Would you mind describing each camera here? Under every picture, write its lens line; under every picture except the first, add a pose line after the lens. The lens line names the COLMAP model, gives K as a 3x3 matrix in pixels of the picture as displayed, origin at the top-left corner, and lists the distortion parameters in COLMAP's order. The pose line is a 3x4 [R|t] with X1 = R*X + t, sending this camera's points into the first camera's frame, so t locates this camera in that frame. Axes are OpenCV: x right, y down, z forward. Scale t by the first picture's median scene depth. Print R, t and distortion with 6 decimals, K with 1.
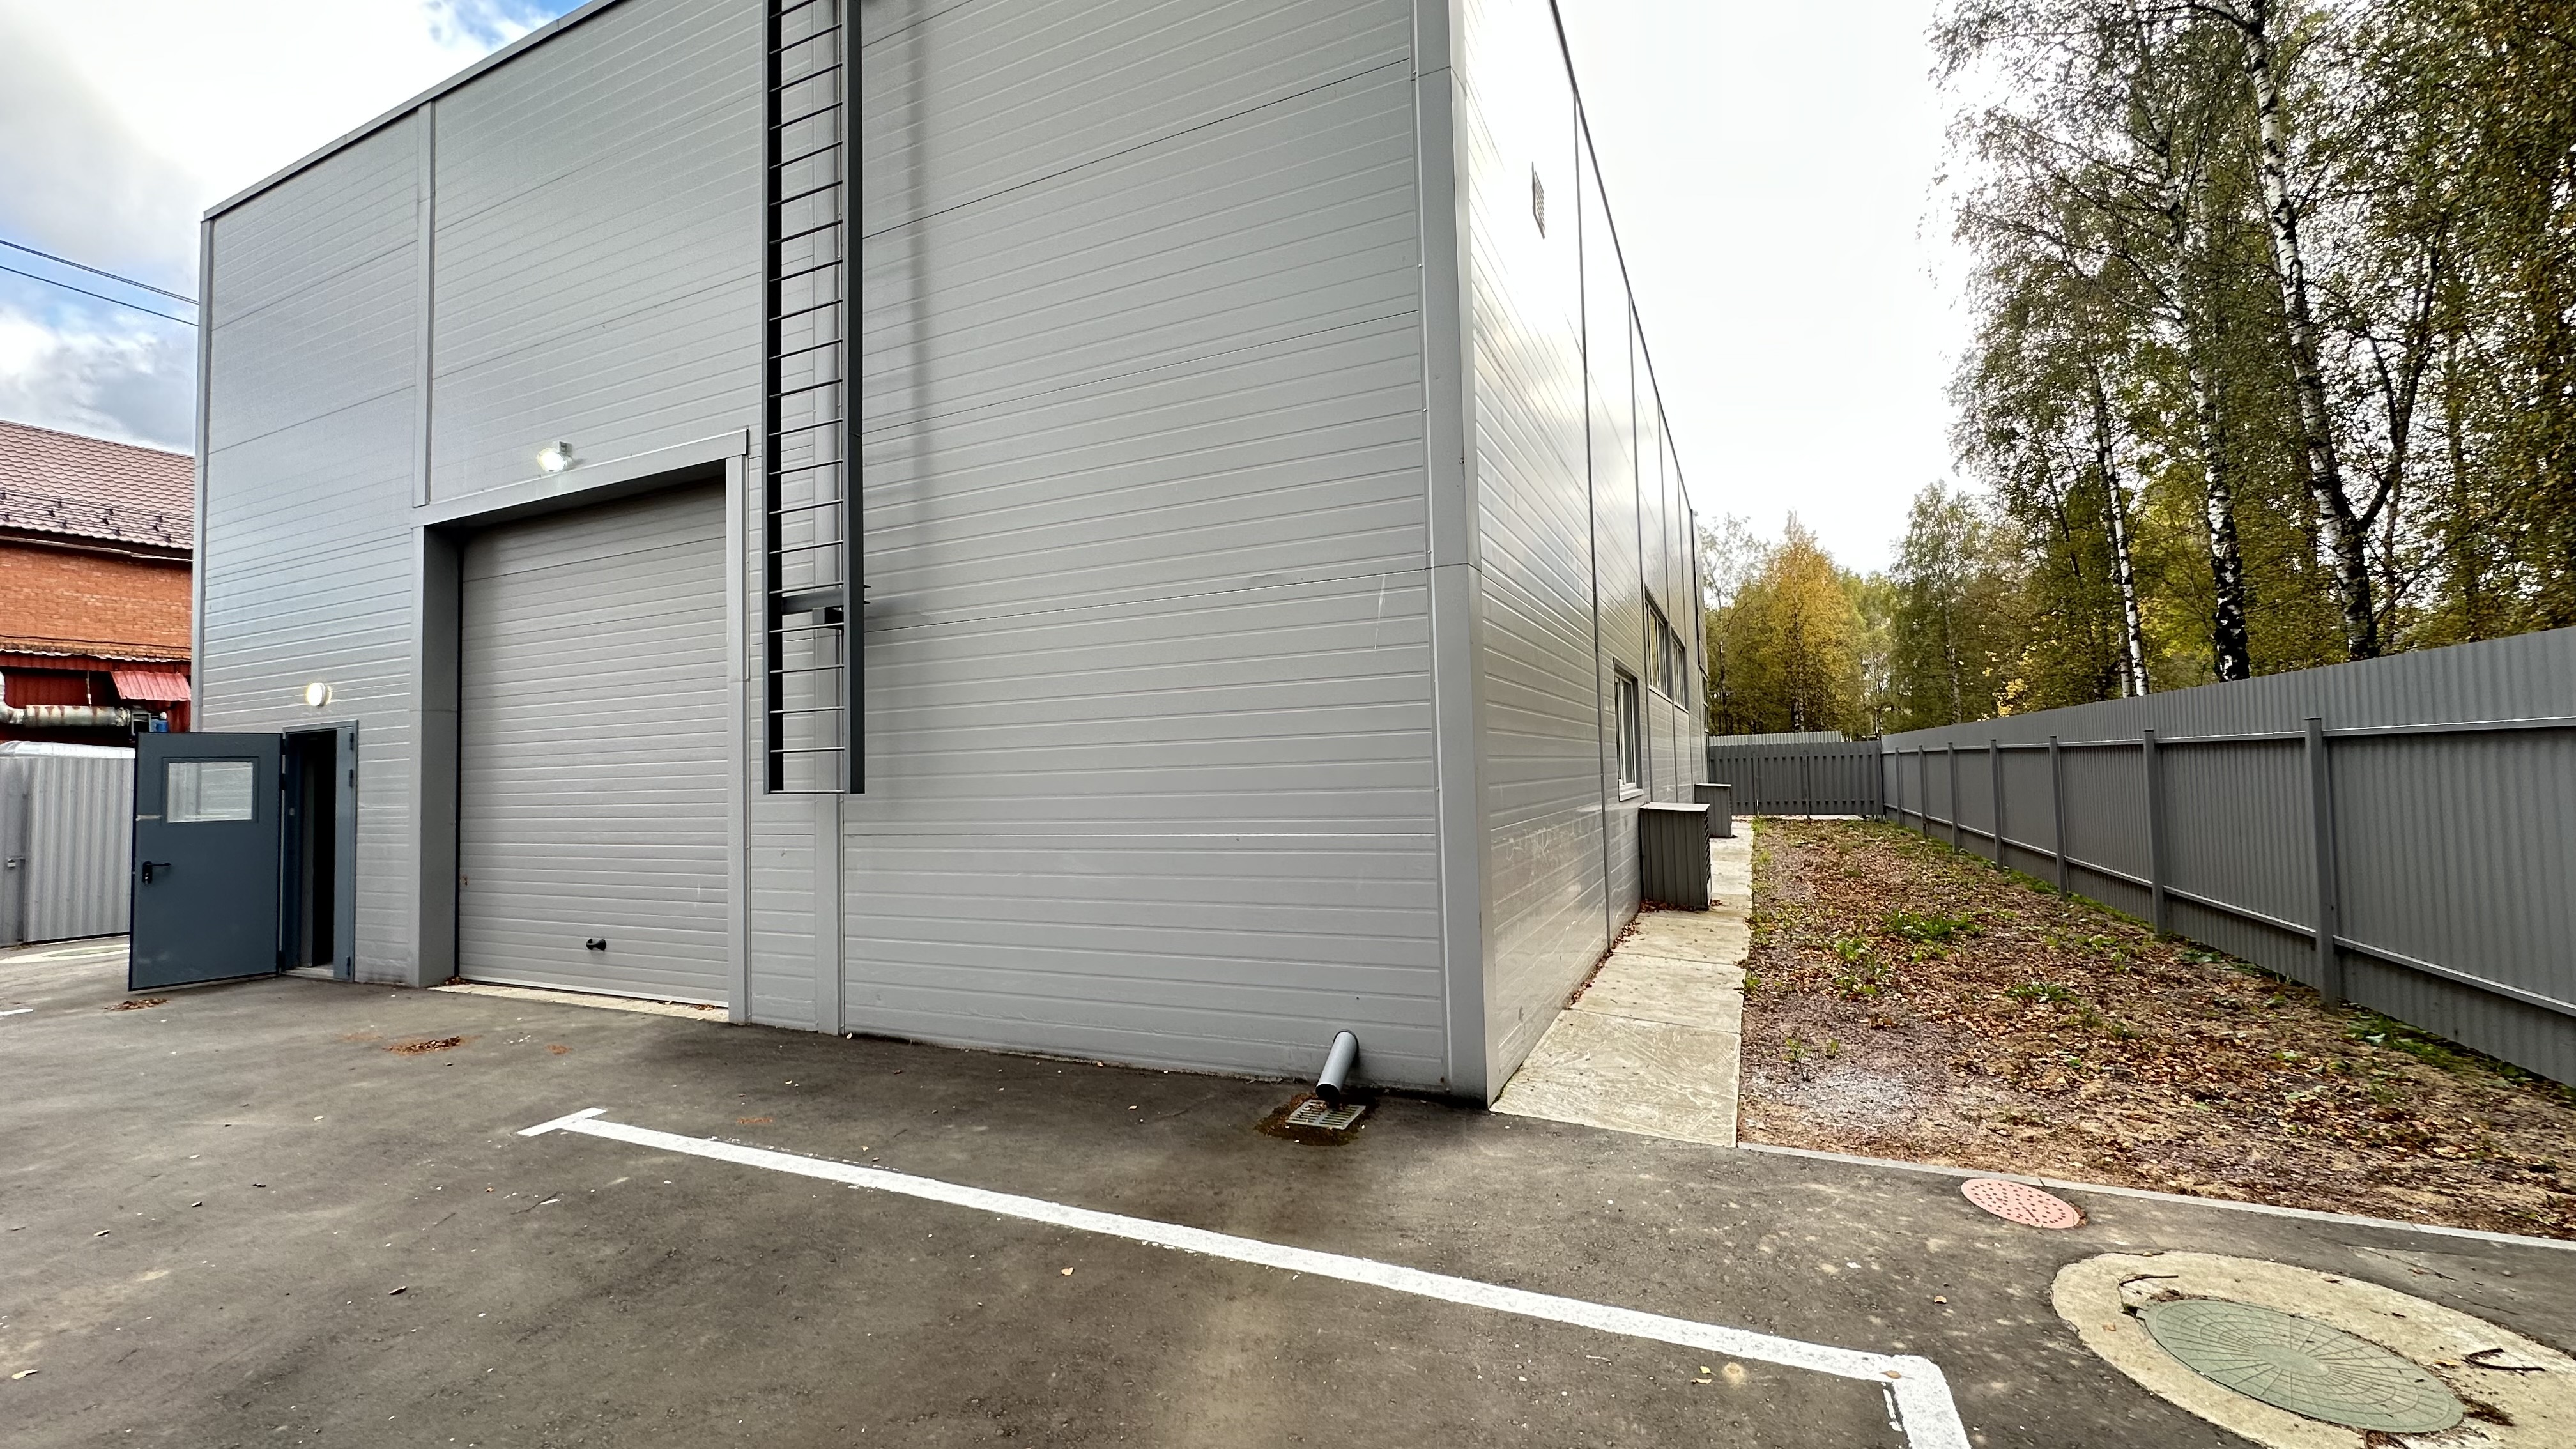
lens RADIAL K [[1025.9, 0, 1290.2], [0, 1025.9, 719.6], [0, 0, 1]] dist [-0.006887, 0.002026]
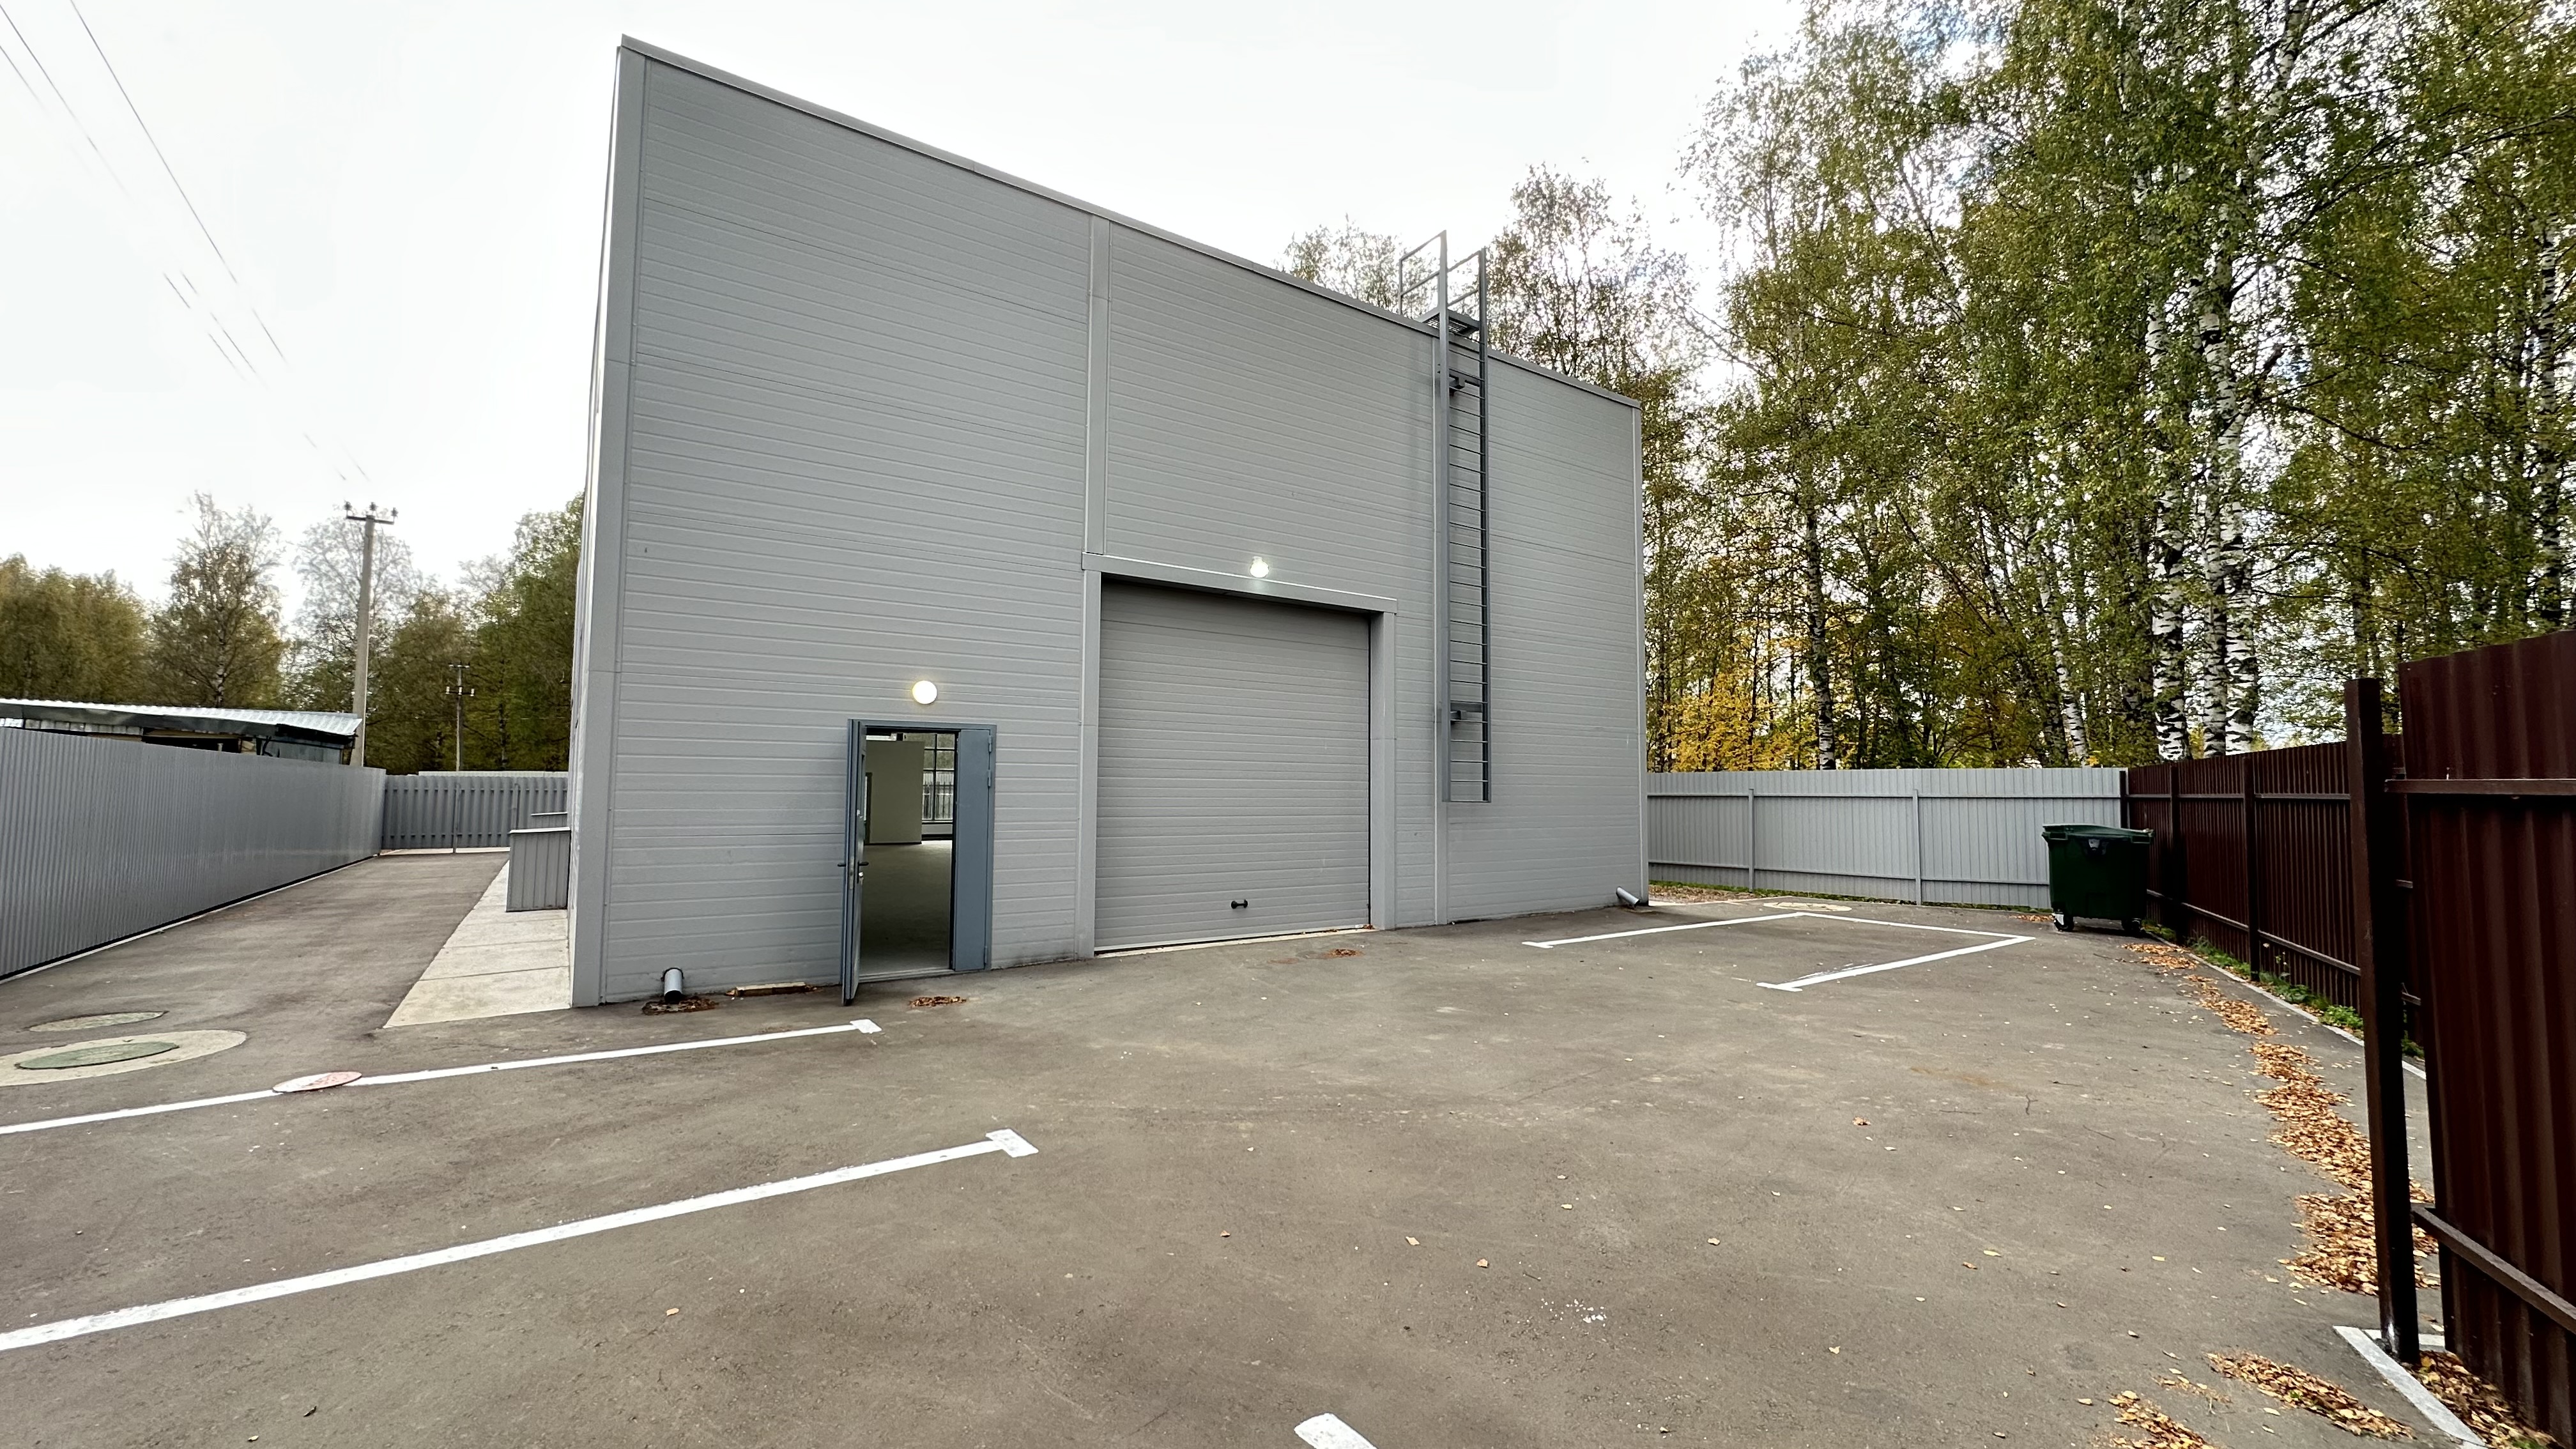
lens RADIAL K [[1025.9, 0, 1289.5], [0, 1025.9, 720.9], [0, 0, 1]] dist [-0.006887, 0.002026]
pose [[0.508376, 0.091153, 0.856297, -1.900071], [-0.058185, 0.995745, -0.071454, 0.062945], [-0.859167, -0.013498, 0.511517, 0.208892]]
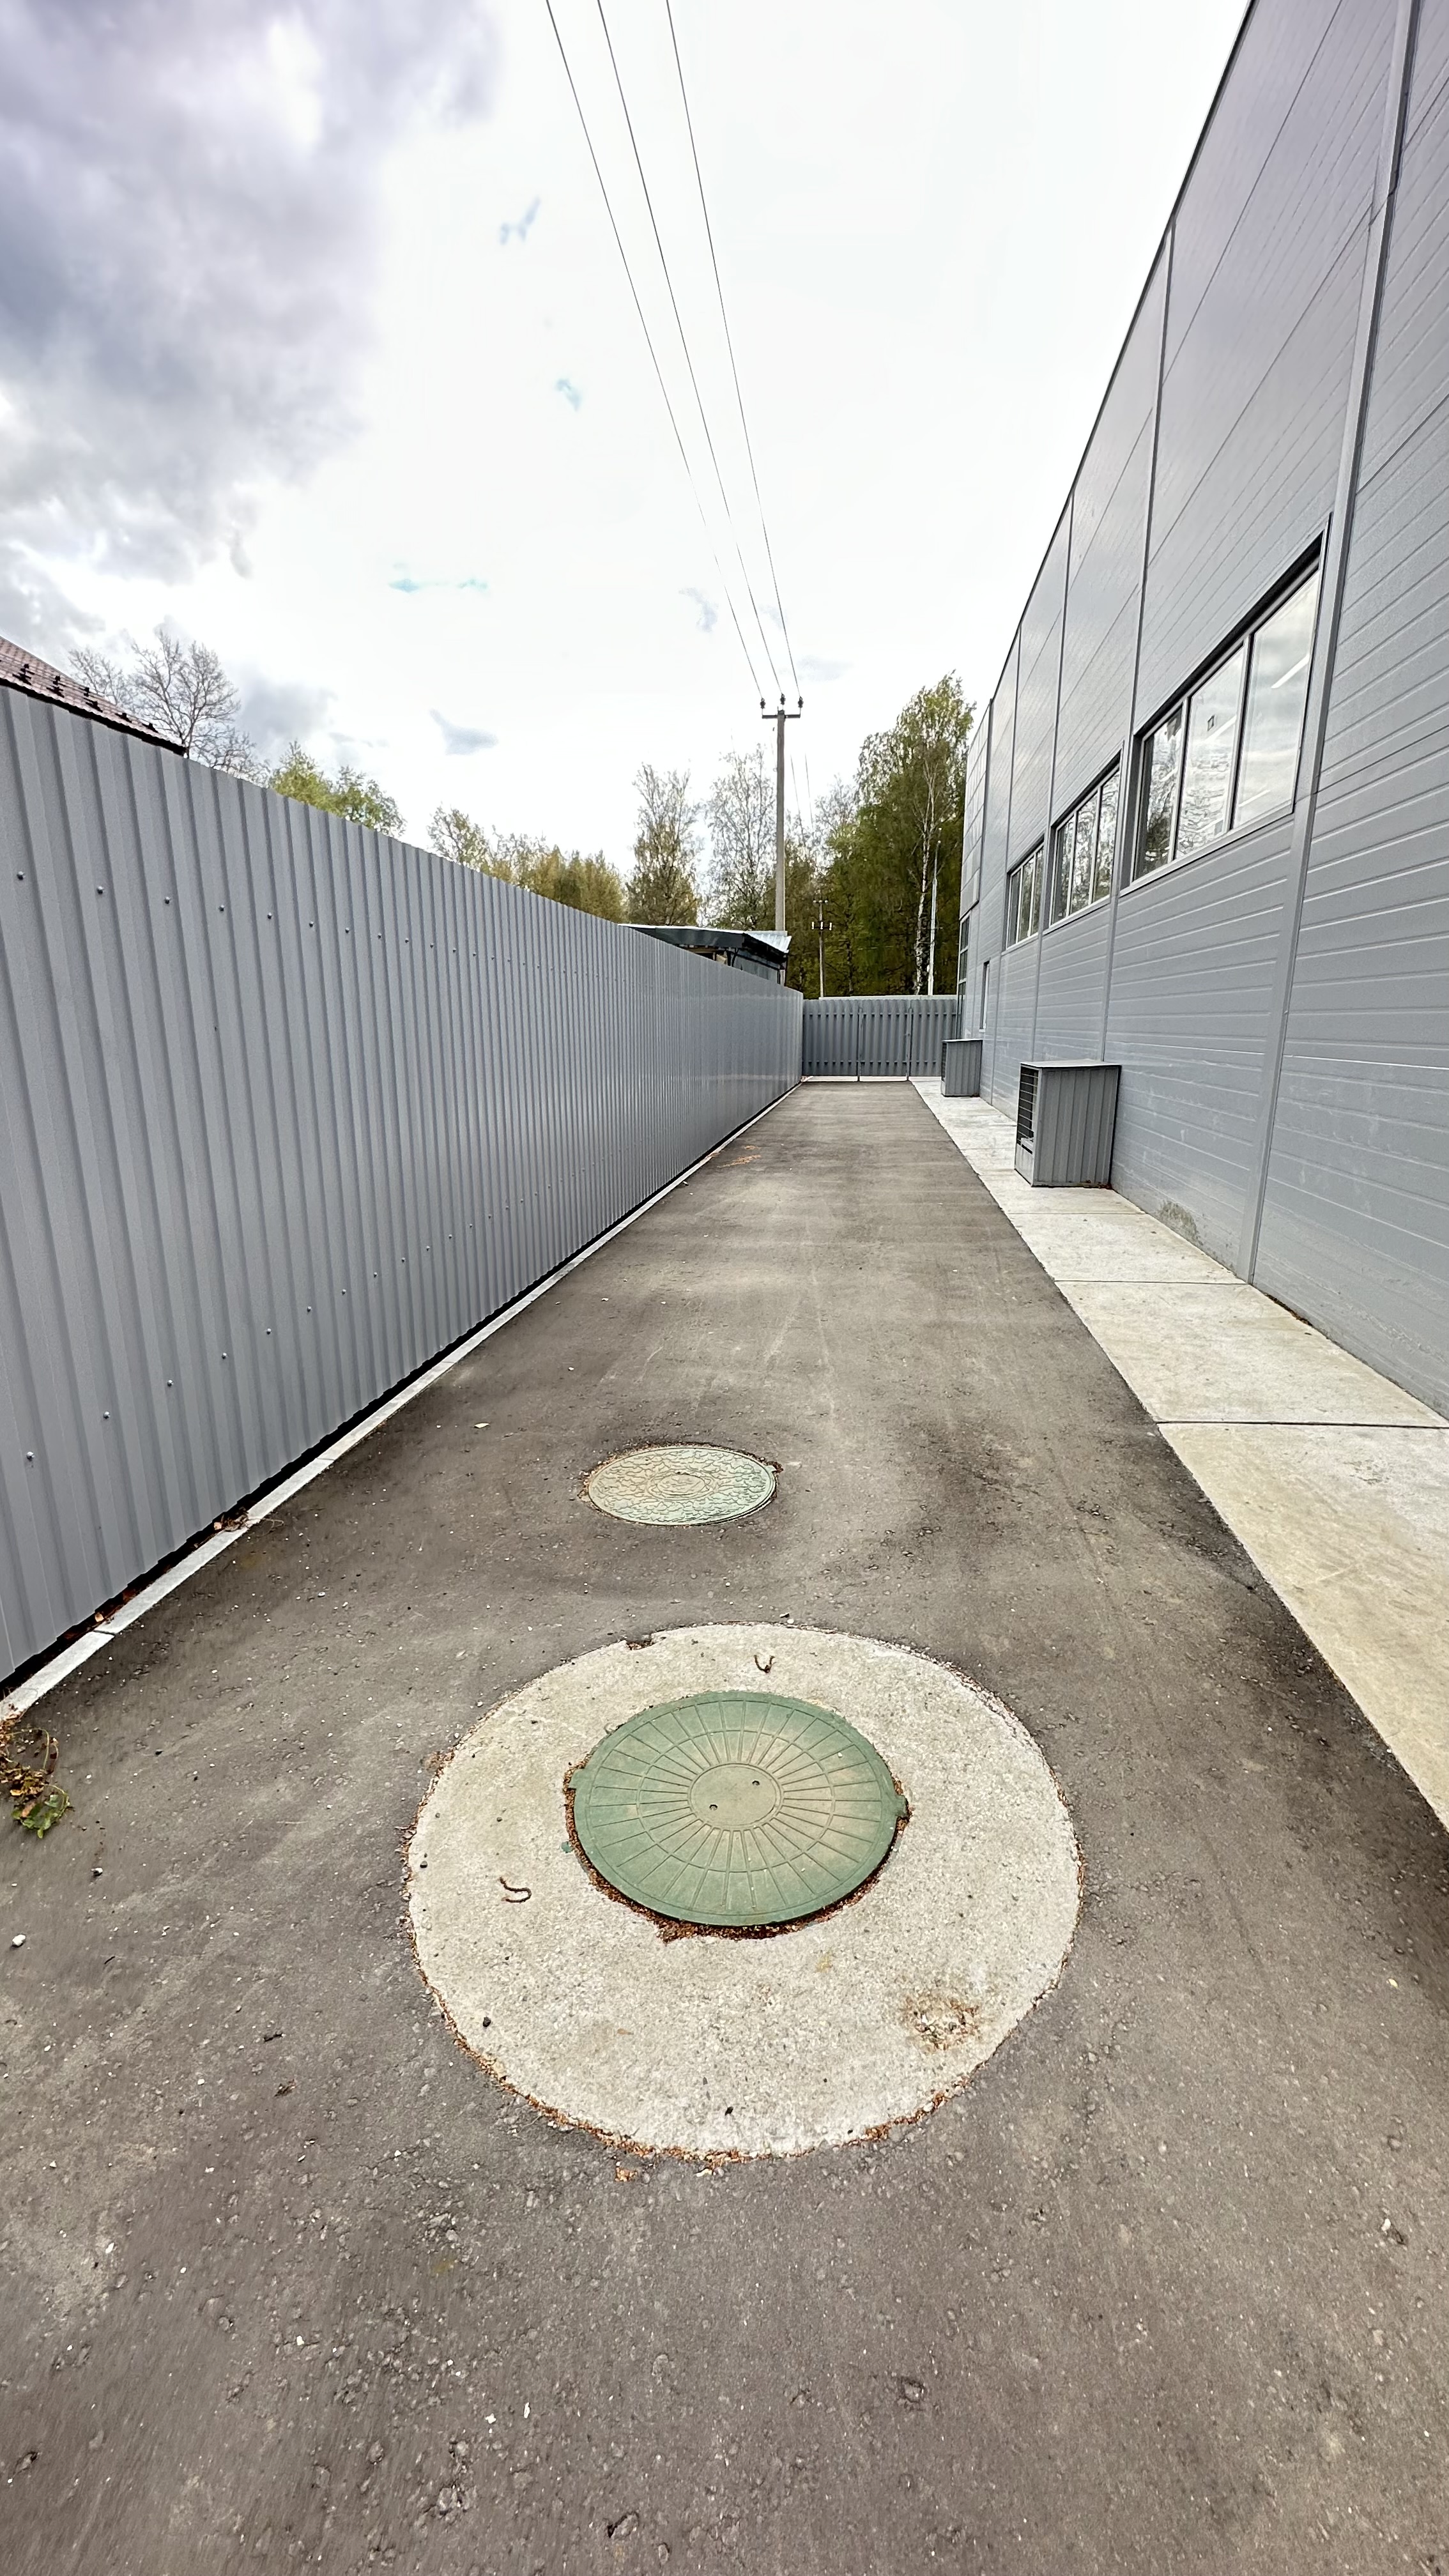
lens RADIAL K [[1025.9, 0, 731.2], [0, 1025.9, 1288.4], [0, 0, 1]] dist [-0.006887, 0.002026]
pose [[0.957986, -0.046455, 0.283028, -1.855341], [-0.038342, 0.957196, 0.286889, 0.079804], [-0.284241, -0.285687, 0.915199, 0.481519]]
